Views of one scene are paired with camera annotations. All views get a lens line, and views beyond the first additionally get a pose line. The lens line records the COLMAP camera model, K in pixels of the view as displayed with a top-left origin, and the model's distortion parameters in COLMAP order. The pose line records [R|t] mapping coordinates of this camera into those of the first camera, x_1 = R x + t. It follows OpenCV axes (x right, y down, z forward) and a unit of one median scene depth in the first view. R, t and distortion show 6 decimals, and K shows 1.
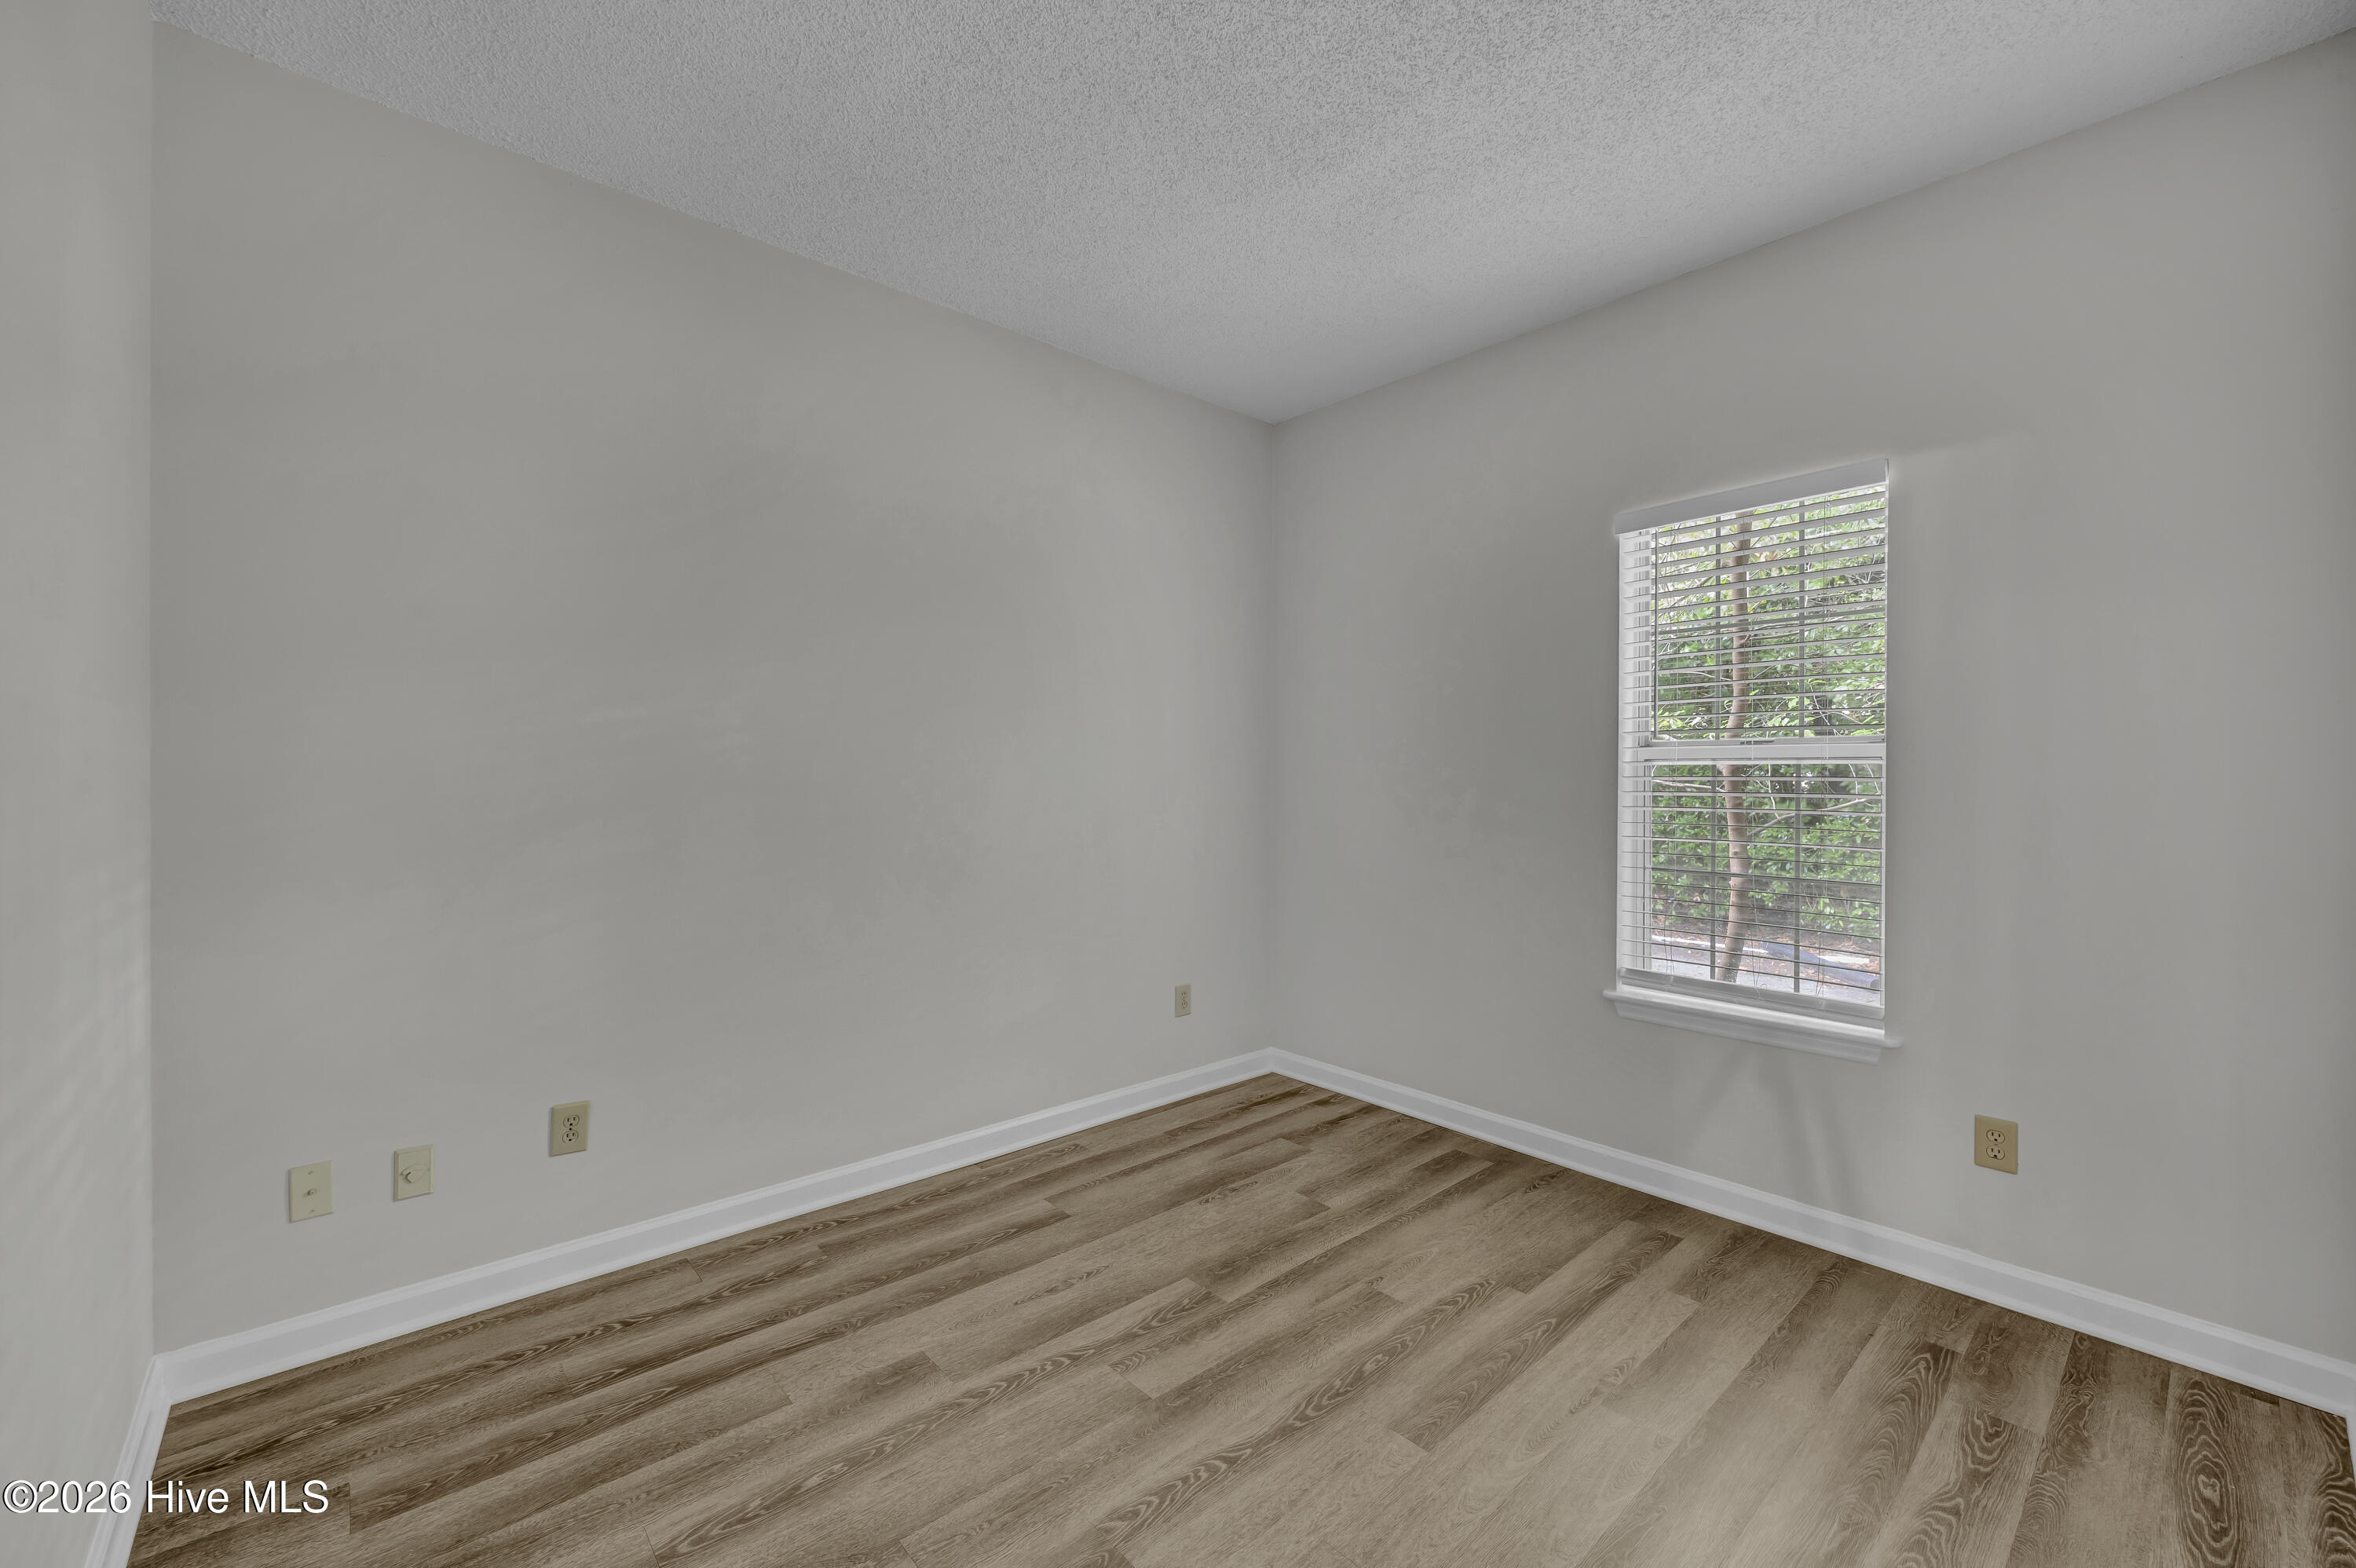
lens RADIAL K [[944.9, 0, 1189.2], [0, 944.9, 776.4], [0, 0, 1]] dist [-0.000048, 0.000103]
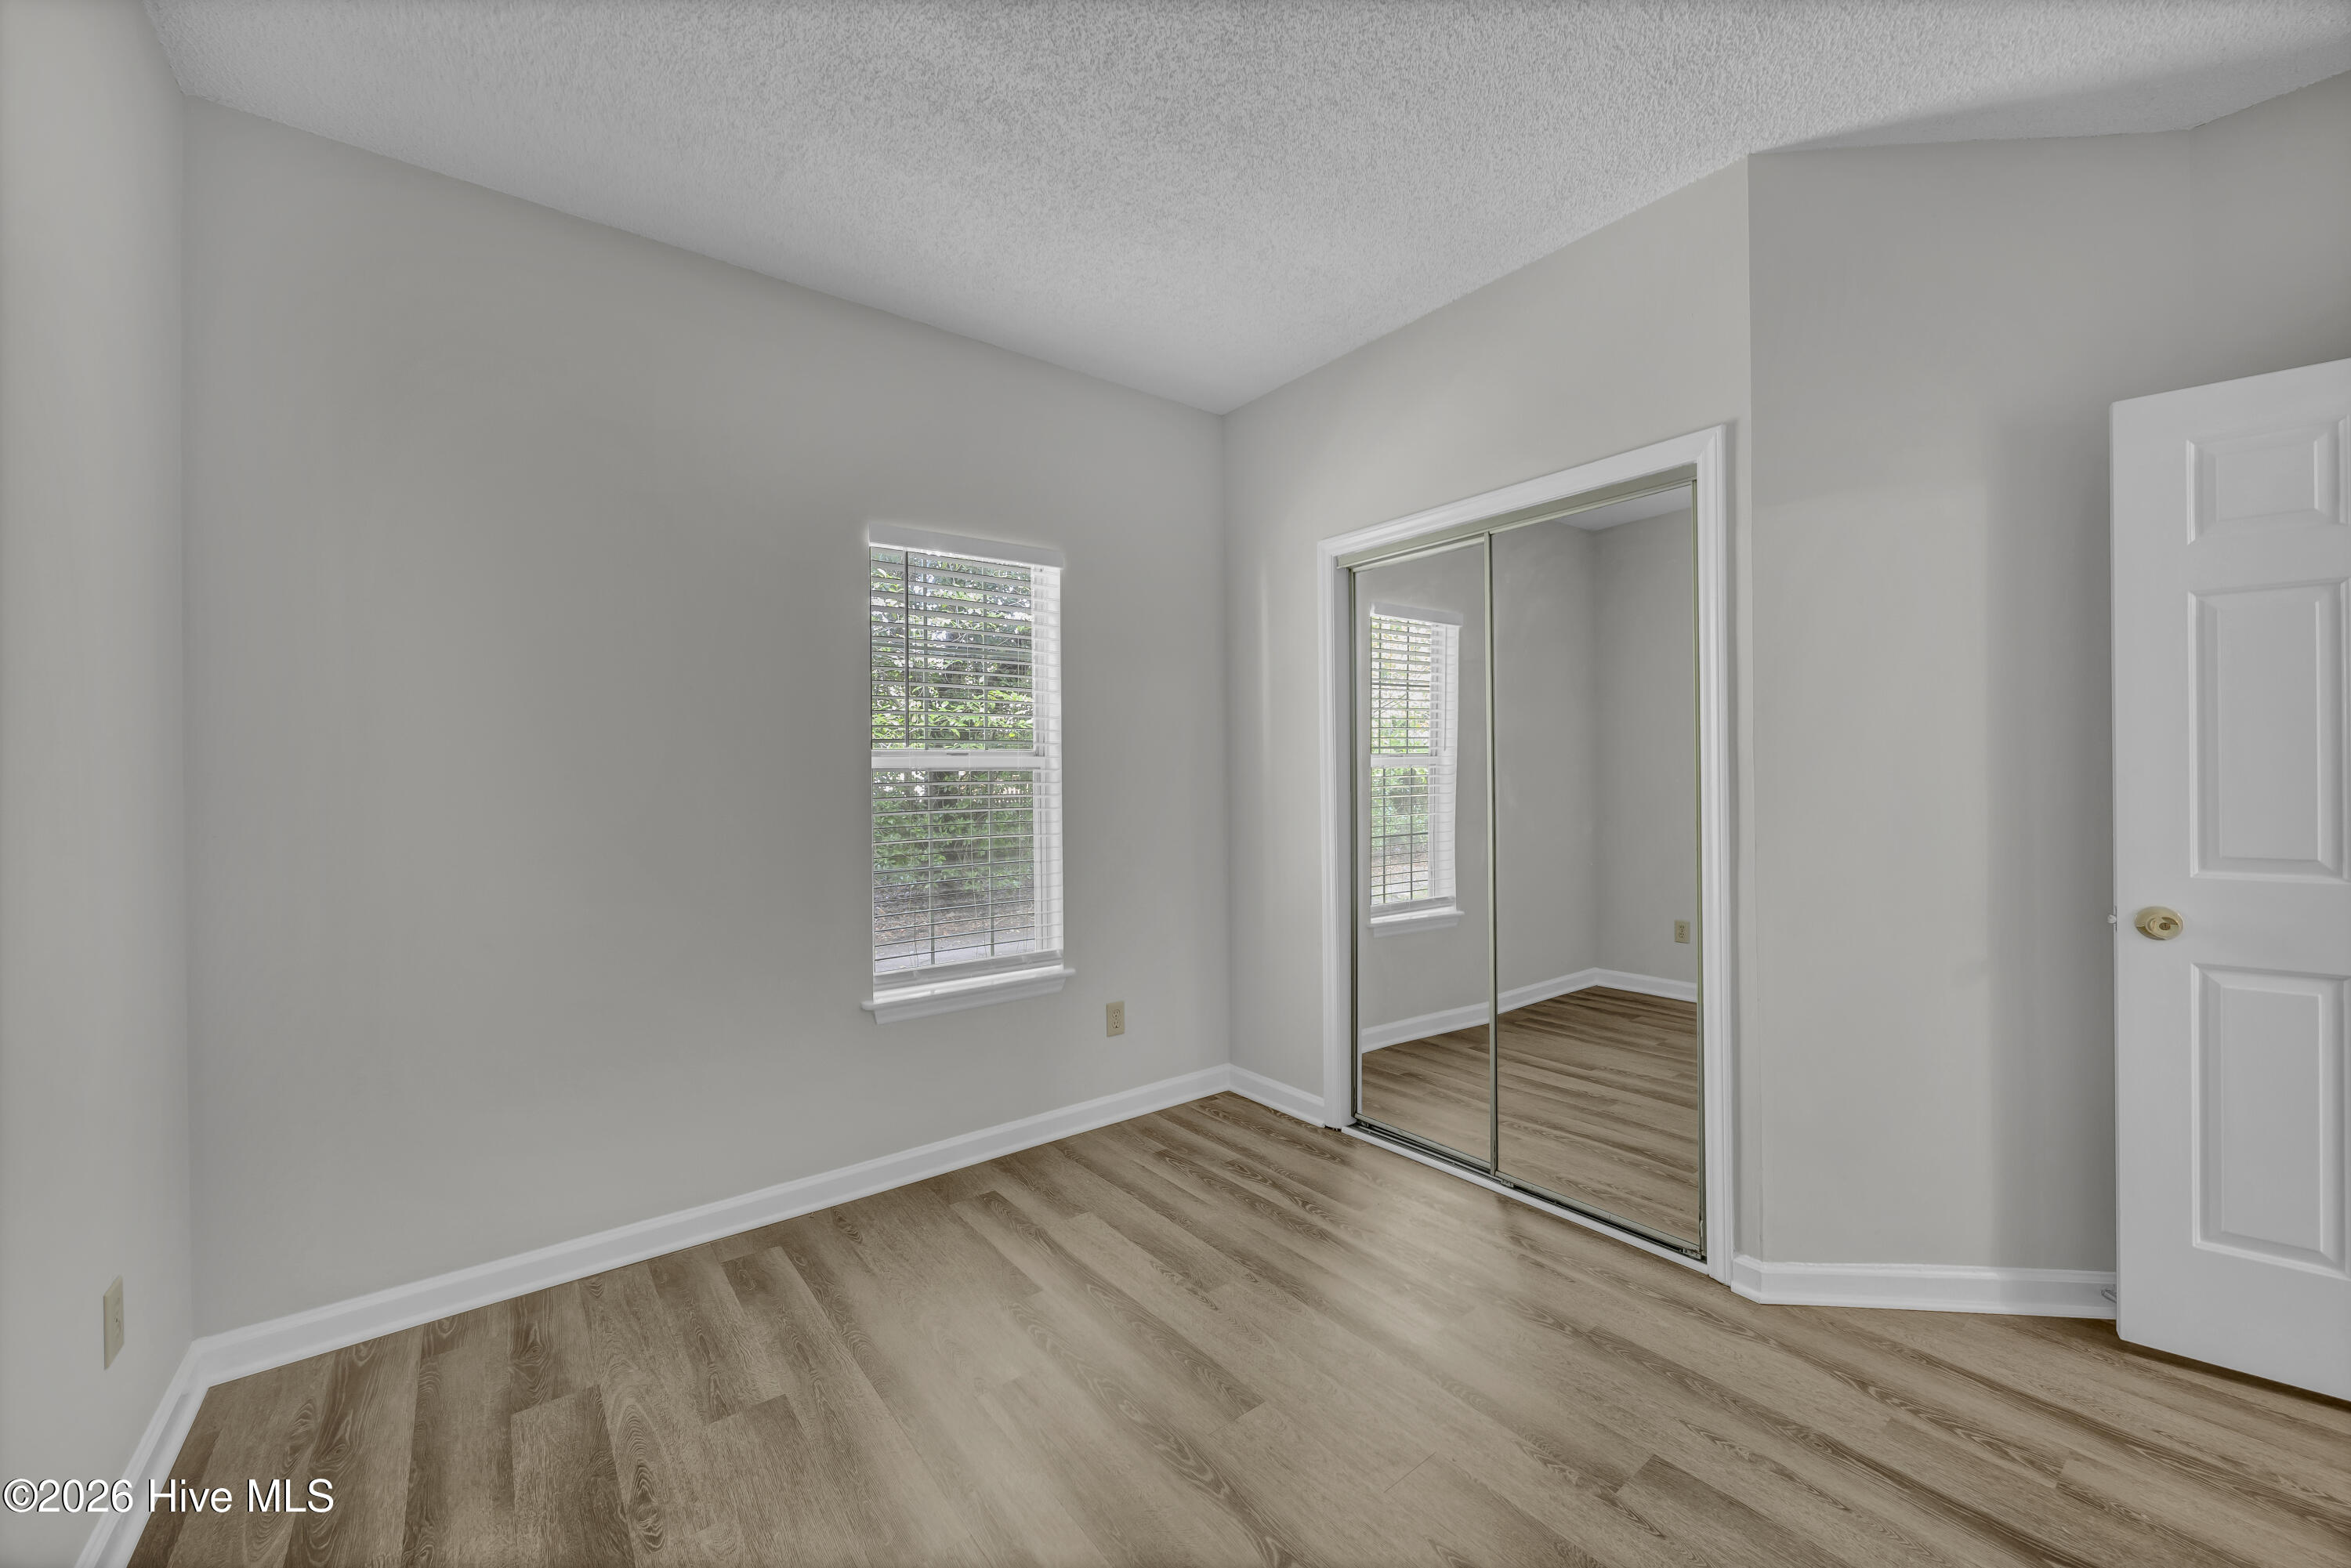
lens RADIAL K [[905.0, 0, 1192.0], [0, 905.0, 788.5], [0, 0, 1]] dist [-0.000966, -0.000087]
pose [[0.069755, -0.018646, 0.997390, -0.490442], [0.013308, 0.999754, 0.017759, -0.006867], [-0.997475, 0.012034, 0.069986, 0.630809]]
